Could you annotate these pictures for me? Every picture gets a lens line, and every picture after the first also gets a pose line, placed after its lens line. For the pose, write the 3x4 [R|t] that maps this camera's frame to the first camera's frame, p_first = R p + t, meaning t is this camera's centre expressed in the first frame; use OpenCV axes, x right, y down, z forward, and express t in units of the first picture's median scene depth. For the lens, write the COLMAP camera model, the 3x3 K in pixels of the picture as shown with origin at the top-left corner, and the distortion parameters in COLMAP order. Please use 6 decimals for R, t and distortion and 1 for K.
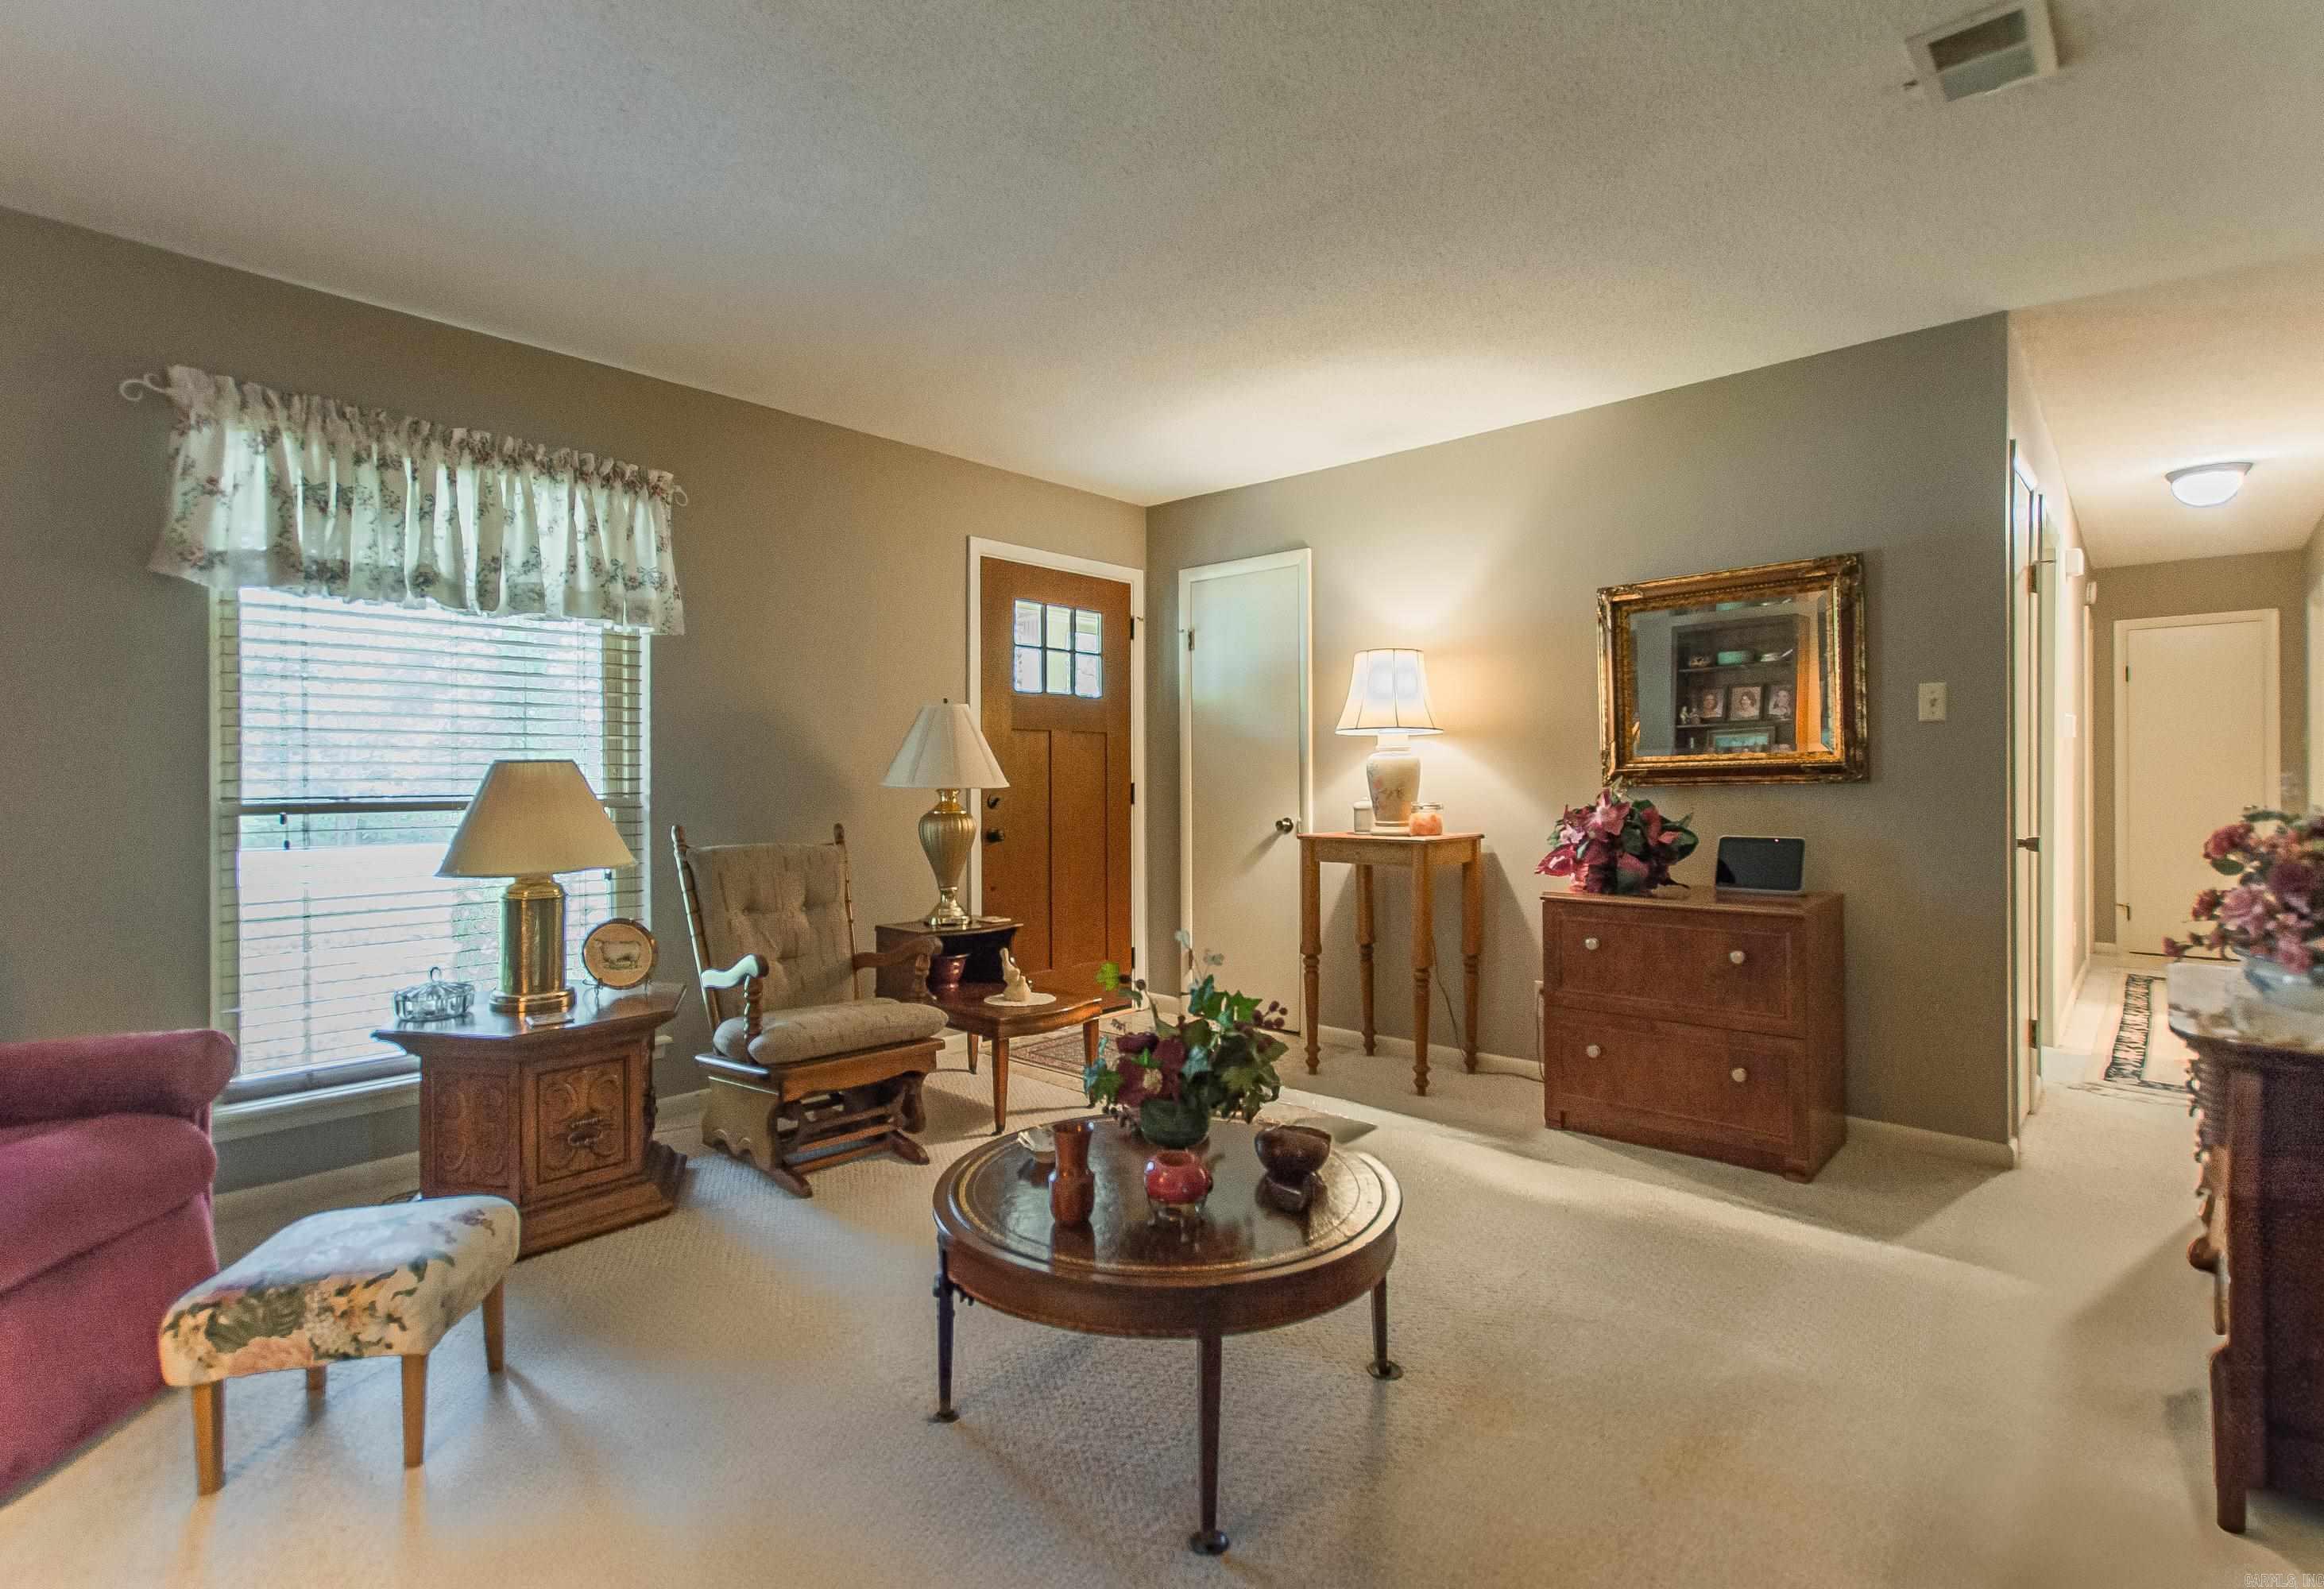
lens RADIAL K [[1087.6, 0, 1129.6], [0, 1087.6, 790.3], [0, 0, 1]] dist [0.001286, 0.000935]
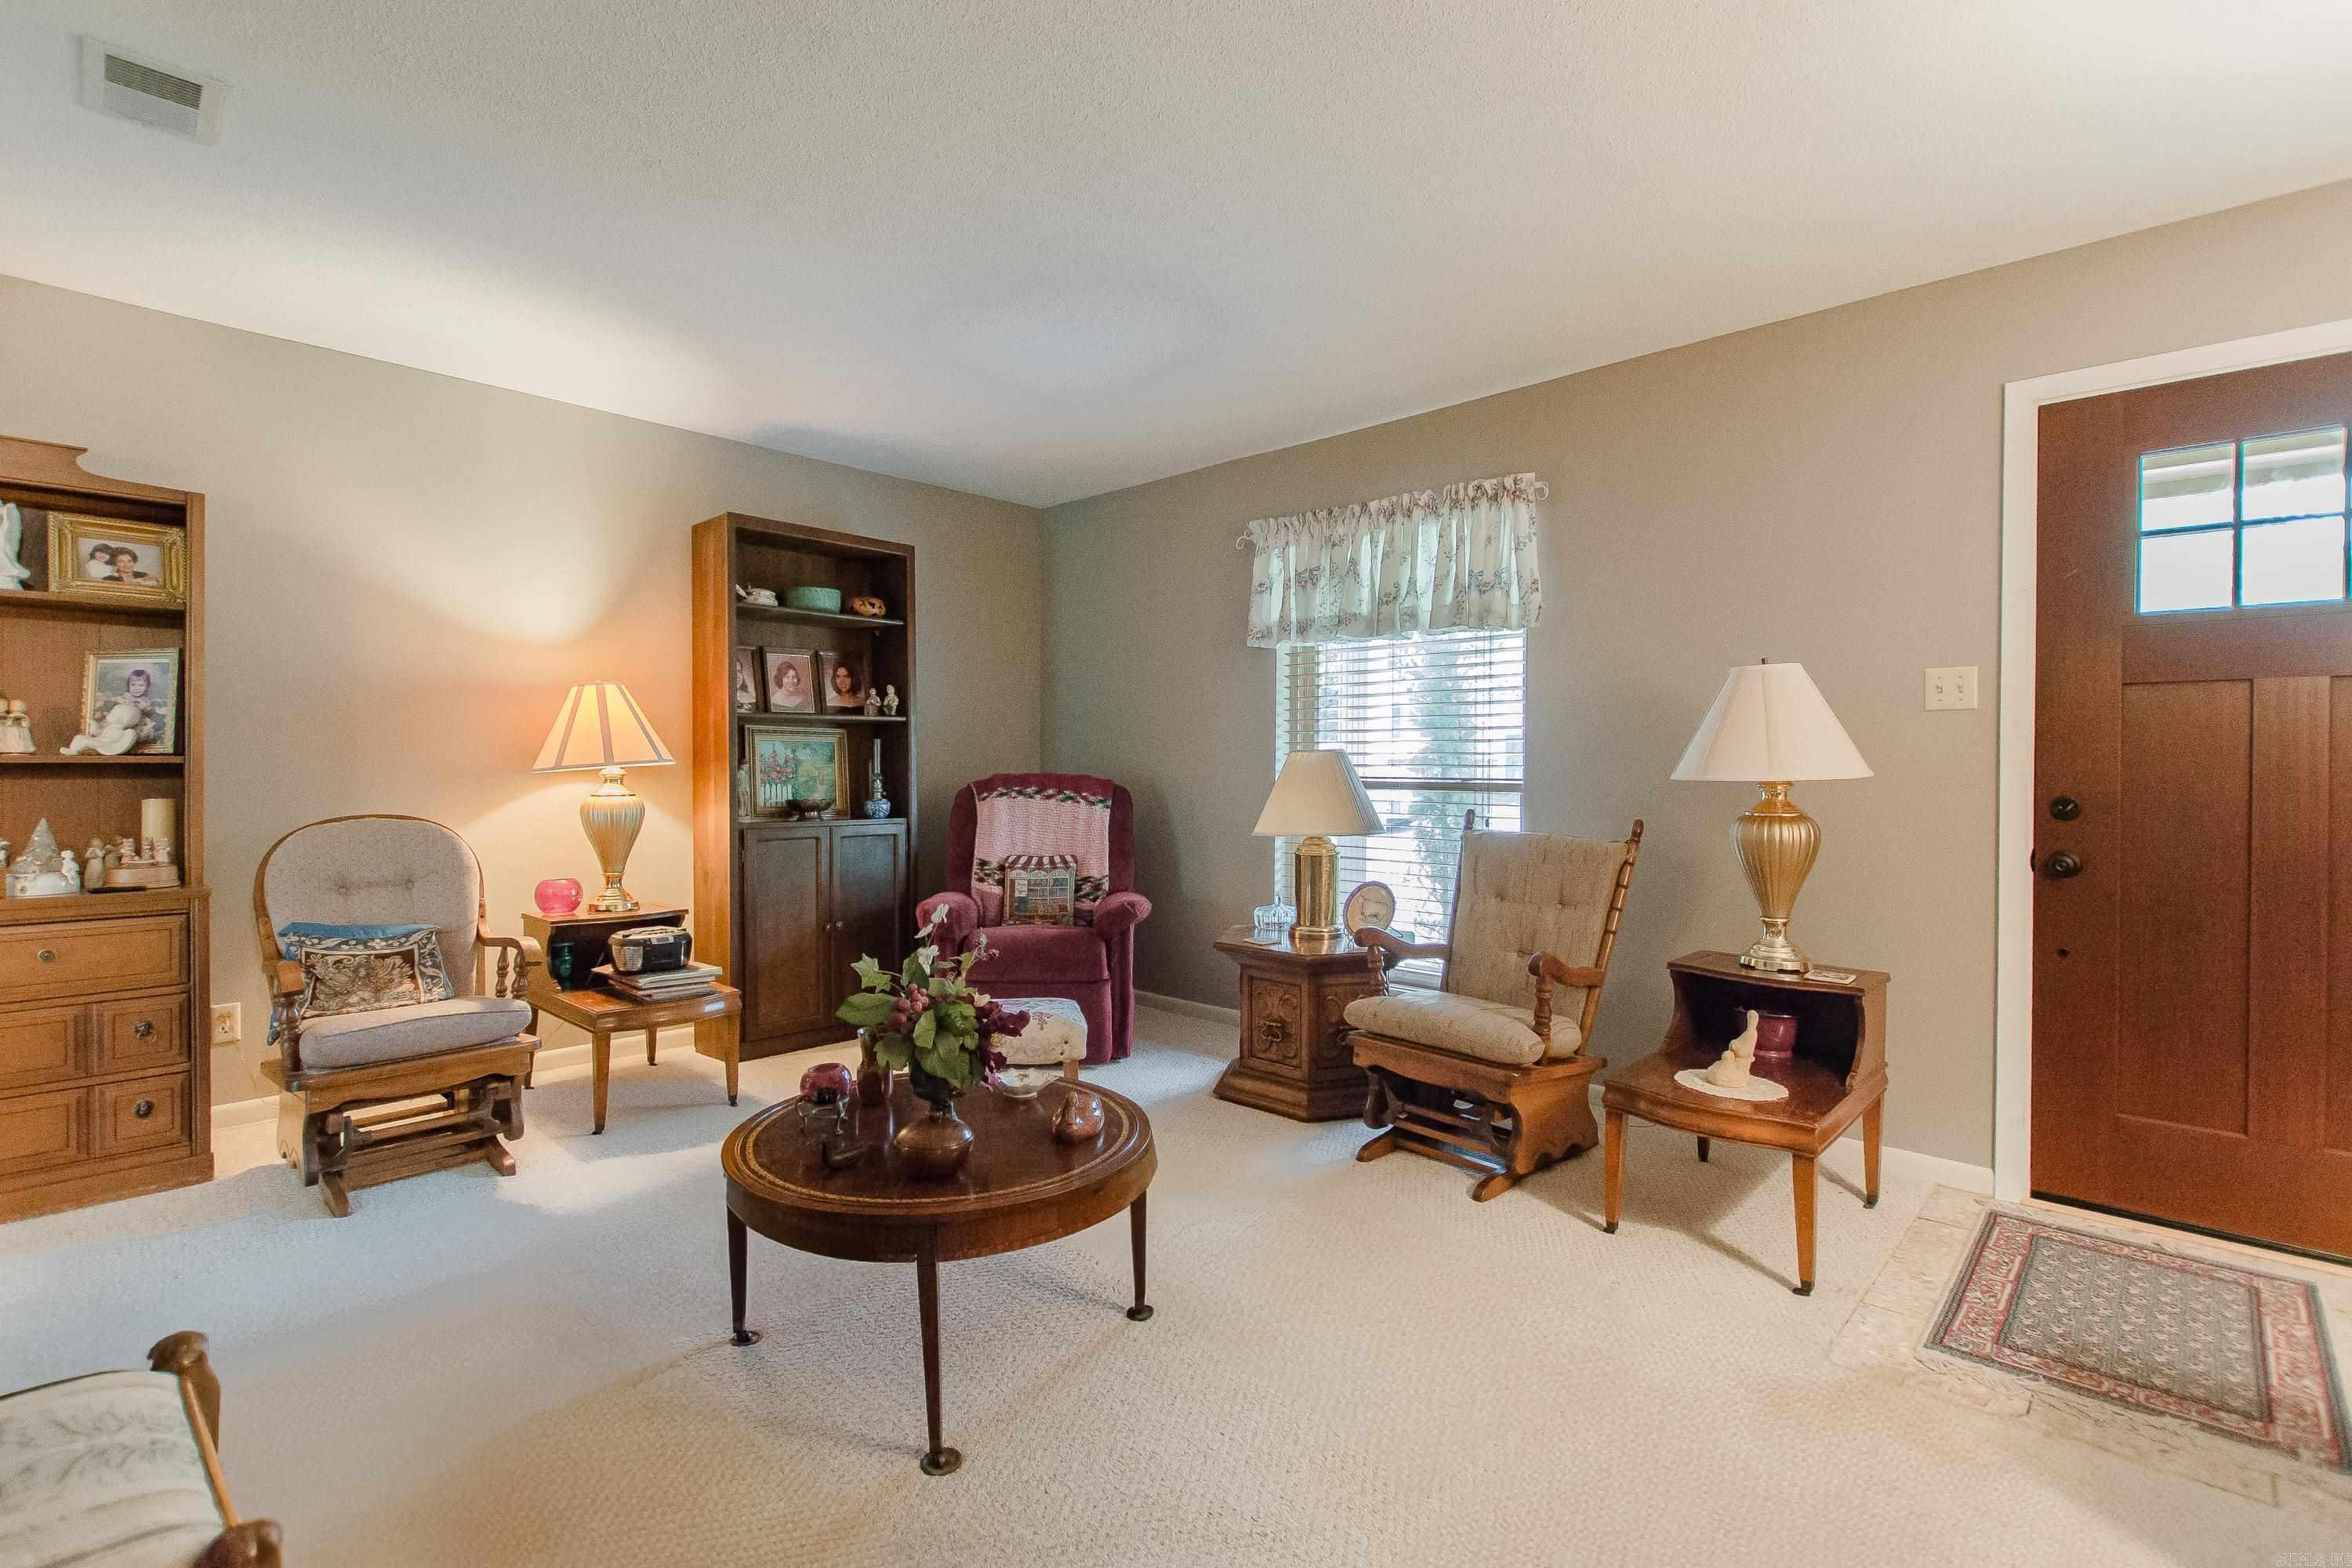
lens RADIAL K [[1062.0, 0, 1176.0], [0, 1062.0, 784.0], [0, 0, 1]] dist [0.000898, -0.000615]
pose [[0.008986, 0.020271, -0.999754, 0.617142], [-0.016064, 0.999668, 0.020125, -0.008947], [0.999831, 0.015879, 0.009309, 0.679855]]
